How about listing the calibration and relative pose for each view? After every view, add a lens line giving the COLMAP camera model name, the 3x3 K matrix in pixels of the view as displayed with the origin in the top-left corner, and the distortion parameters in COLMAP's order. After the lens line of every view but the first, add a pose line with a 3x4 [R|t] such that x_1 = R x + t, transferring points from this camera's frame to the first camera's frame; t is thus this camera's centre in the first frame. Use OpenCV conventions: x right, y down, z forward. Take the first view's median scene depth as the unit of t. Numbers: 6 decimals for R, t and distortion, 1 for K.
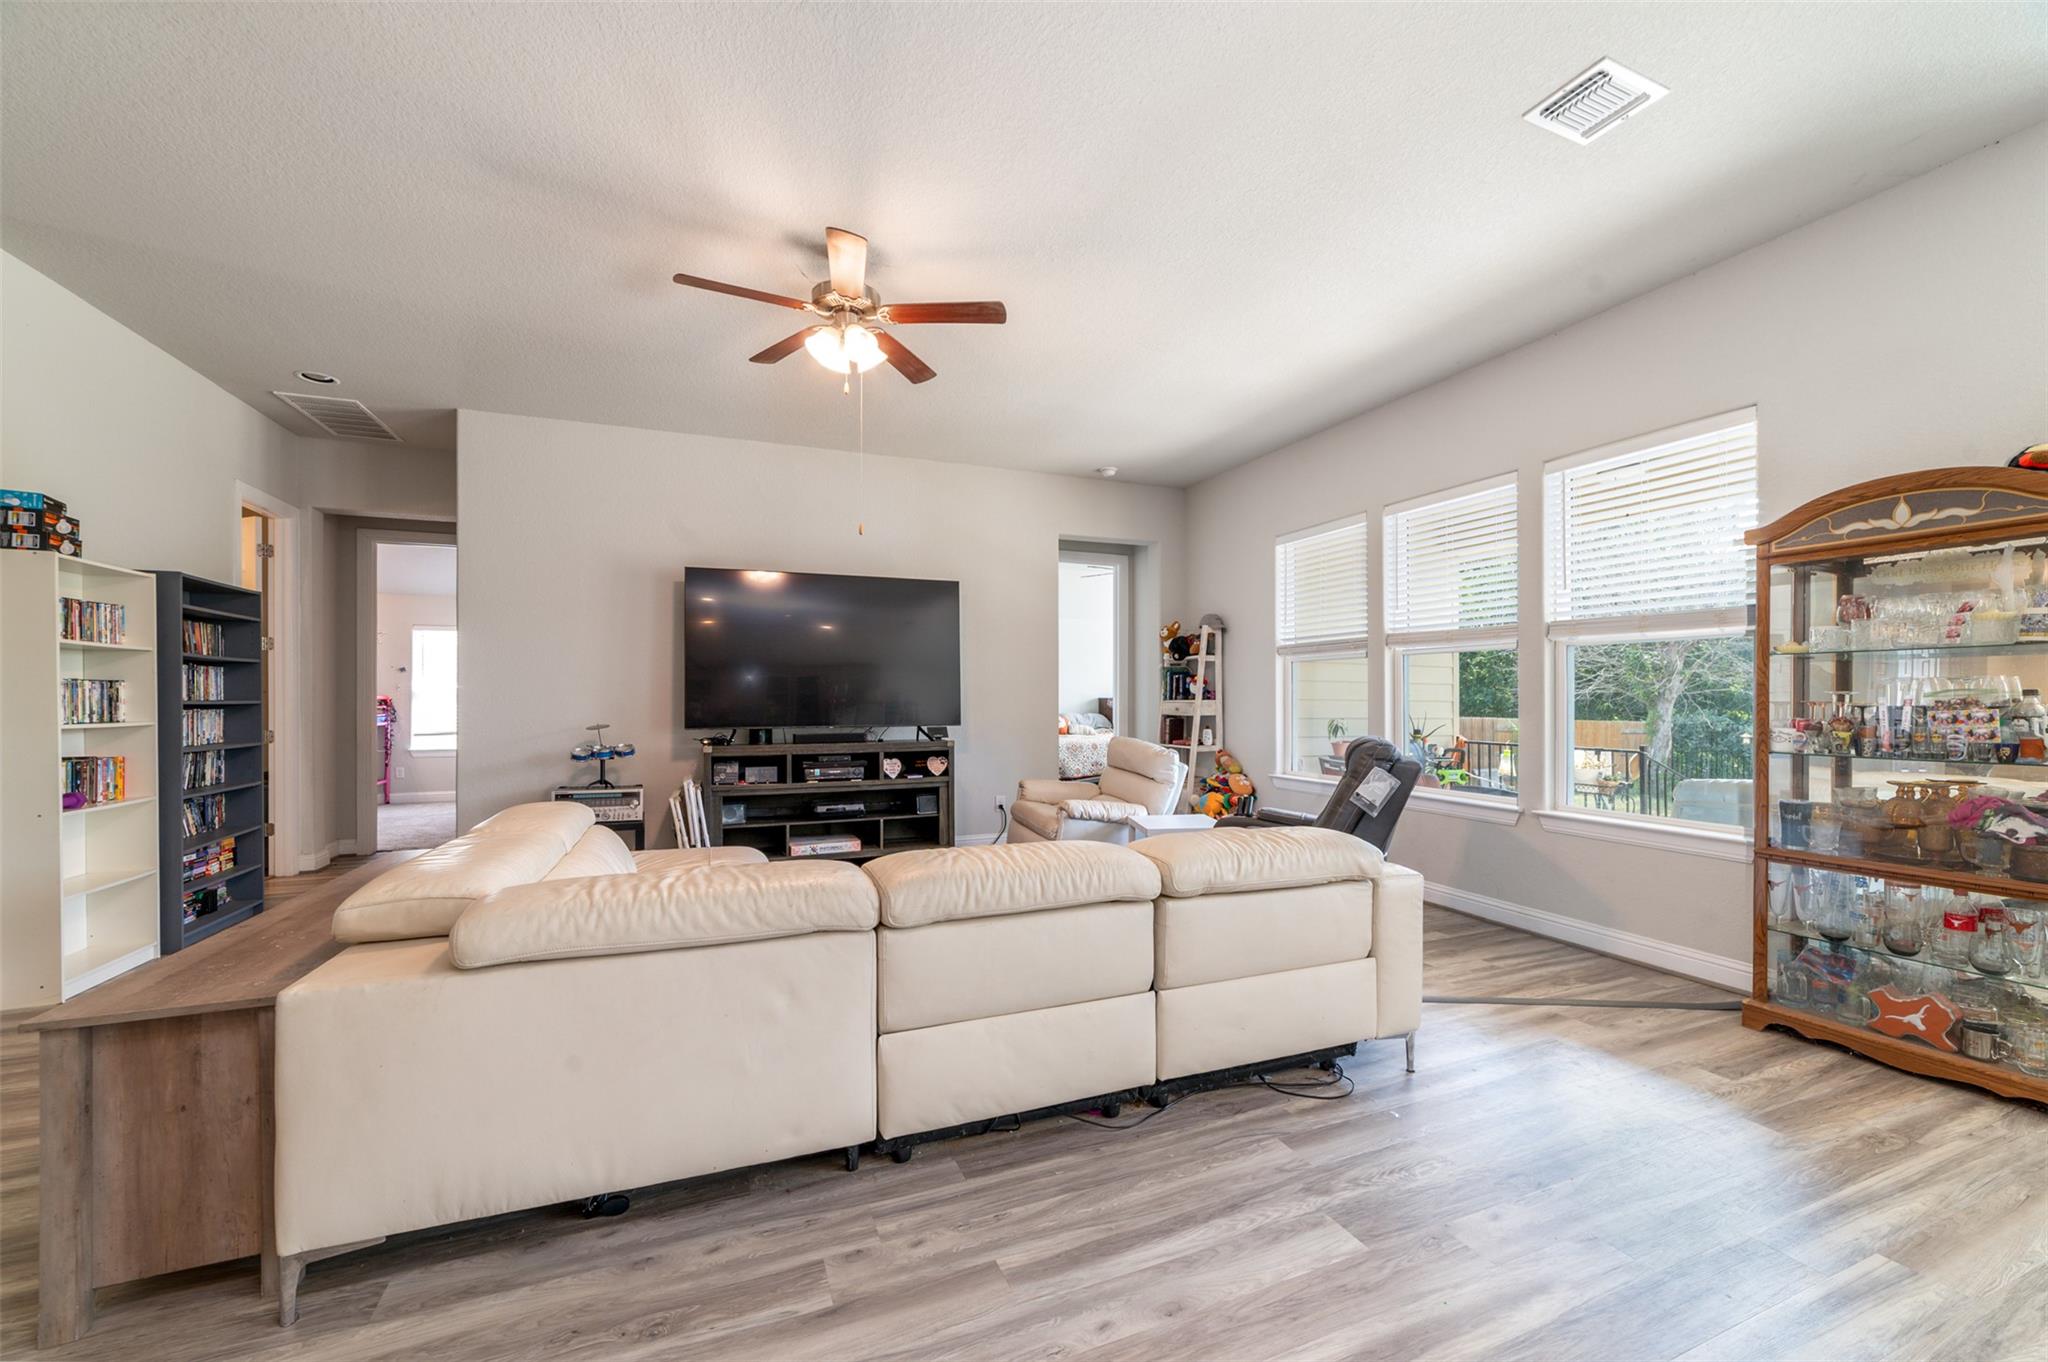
lens RADIAL K [[806.7, 0, 1029.3], [0, 806.7, 691.9], [0, 0, 1]] dist [0.000277, 0.000048]
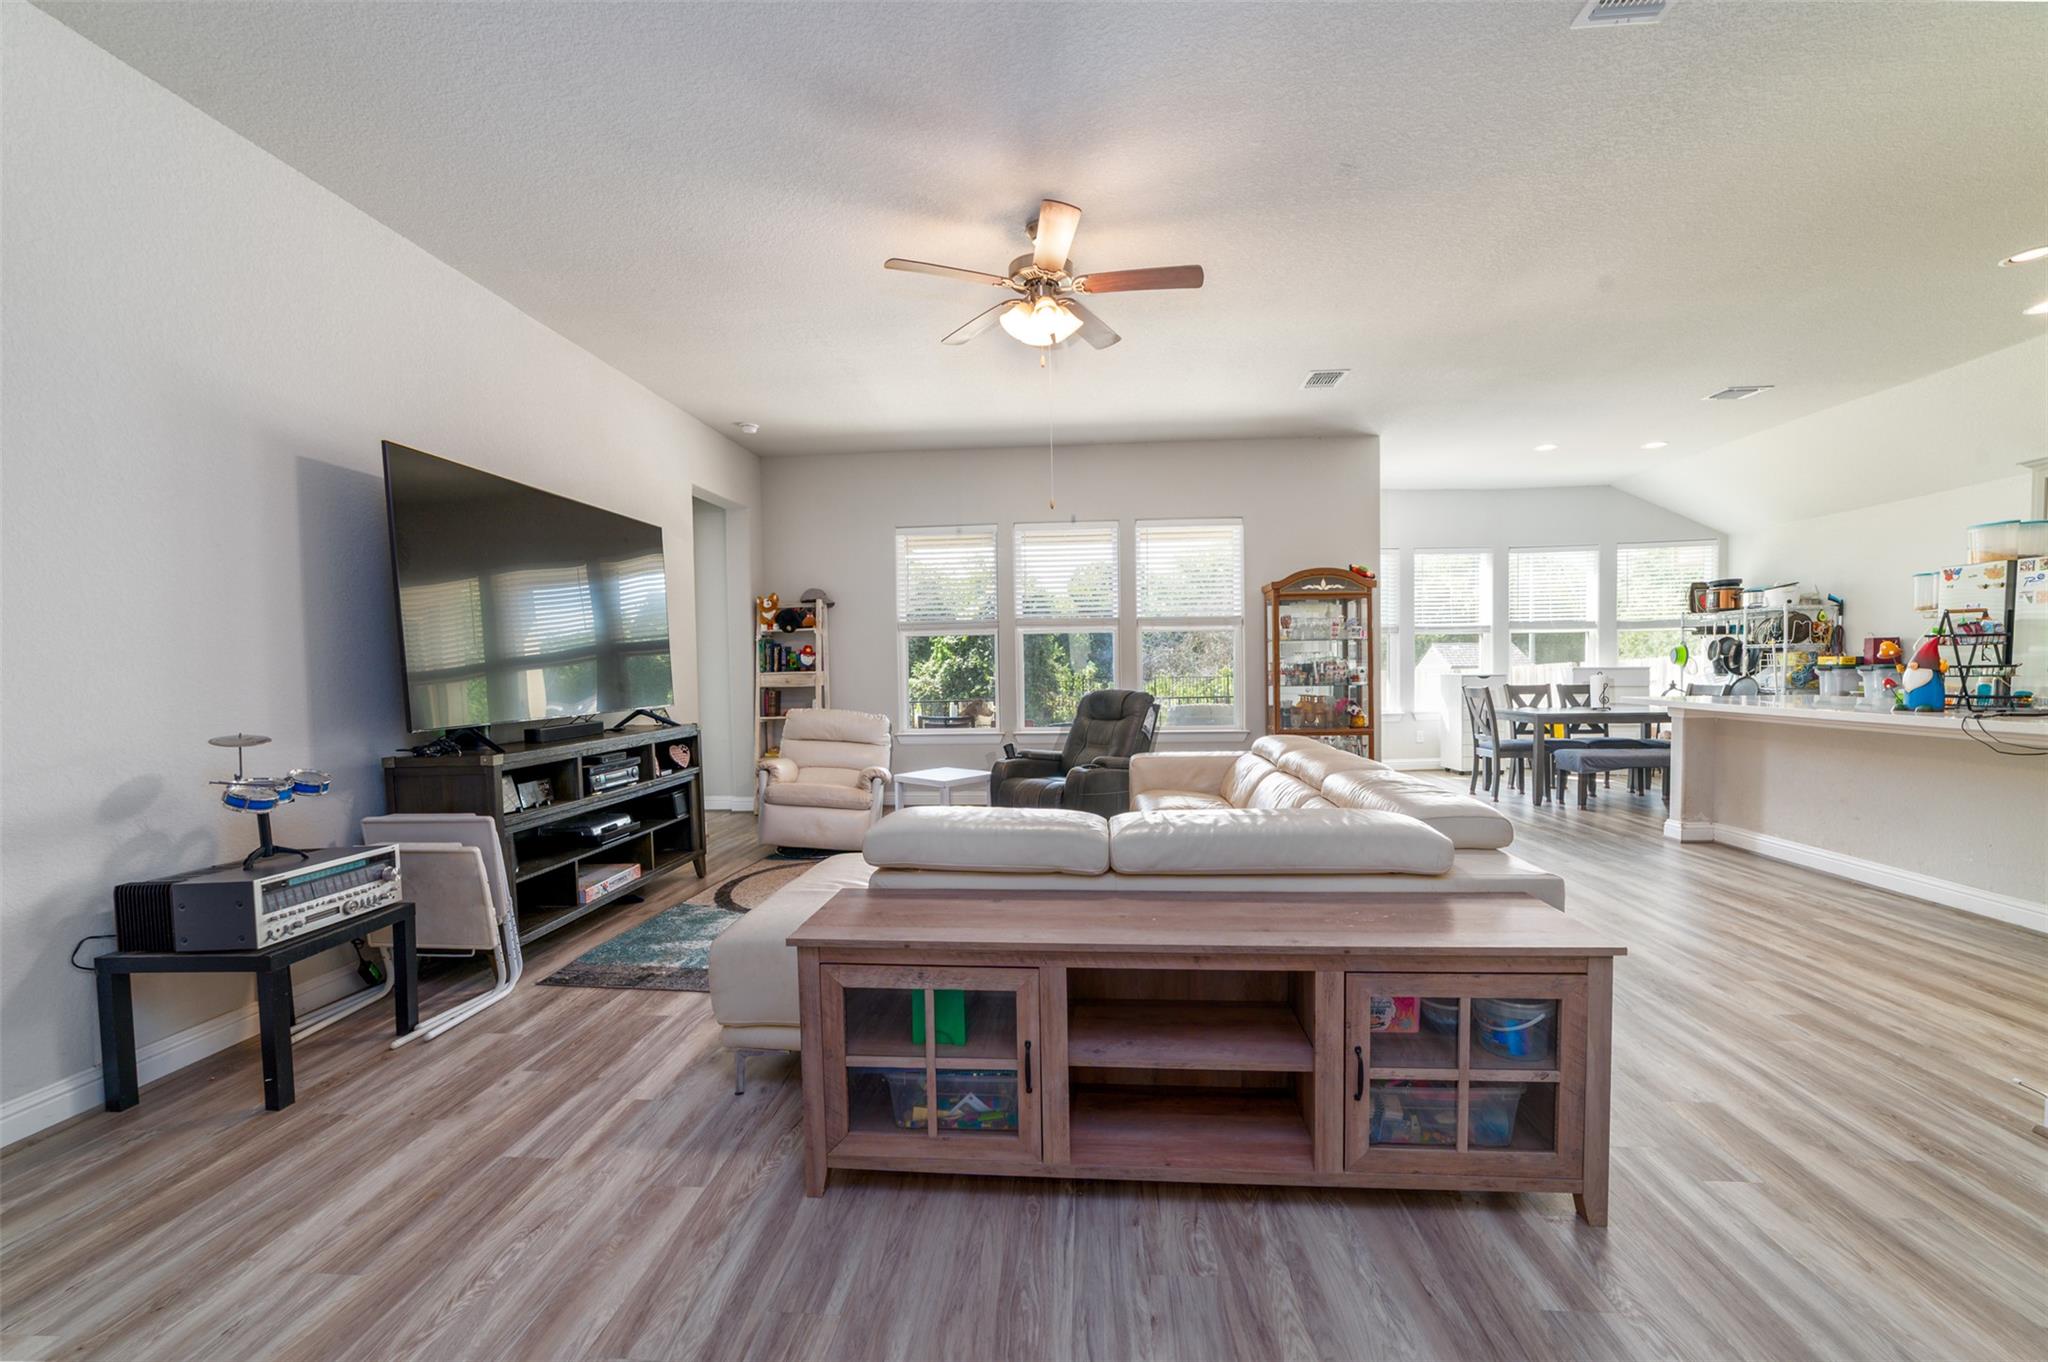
lens RADIAL K [[806.7, 0, 1029.3], [0, 806.7, 691.9], [0, 0, 1]] dist [0.000277, 0.000048]
pose [[0.452417, -0.037759, 0.891007, -0.688192], [0.009306, 0.999249, 0.037621, 0.000158], [-0.891758, -0.008728, 0.452429, 0.330231]]
